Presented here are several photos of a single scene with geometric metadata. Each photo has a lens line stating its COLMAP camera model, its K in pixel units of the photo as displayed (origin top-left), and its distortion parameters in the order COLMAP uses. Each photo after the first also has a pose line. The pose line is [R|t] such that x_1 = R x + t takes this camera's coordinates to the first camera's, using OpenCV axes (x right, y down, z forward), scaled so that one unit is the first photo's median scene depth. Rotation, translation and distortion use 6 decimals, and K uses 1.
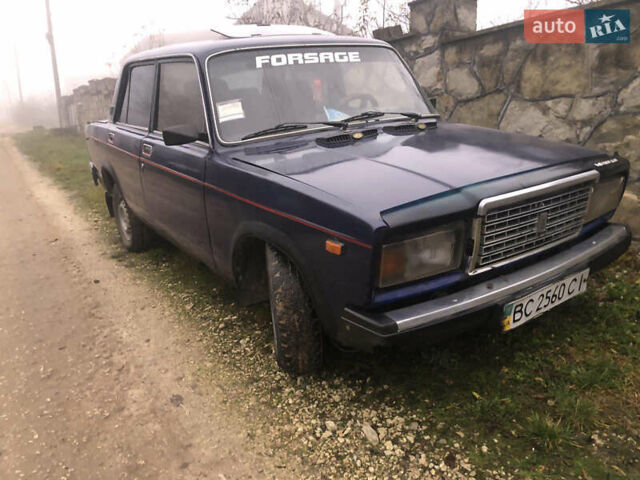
lens RADIAL K [[525.4, 0, 315.5], [0, 525.4, 238.7], [0, 0, 1]] dist [0.012329, -0.002142]
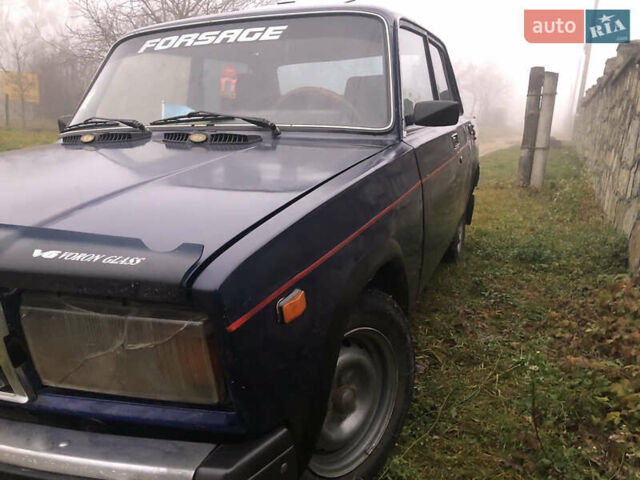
lens RADIAL K [[525.4, 0, 315.5], [0, 525.4, 238.7], [0, 0, 1]] dist [0.012329, -0.002142]
pose [[0.559842, 0.230653, -0.795849, 0.712419], [-0.253742, 0.962055, 0.100327, -0.179362], [0.788791, 0.145773, 0.597125, 0.697250]]
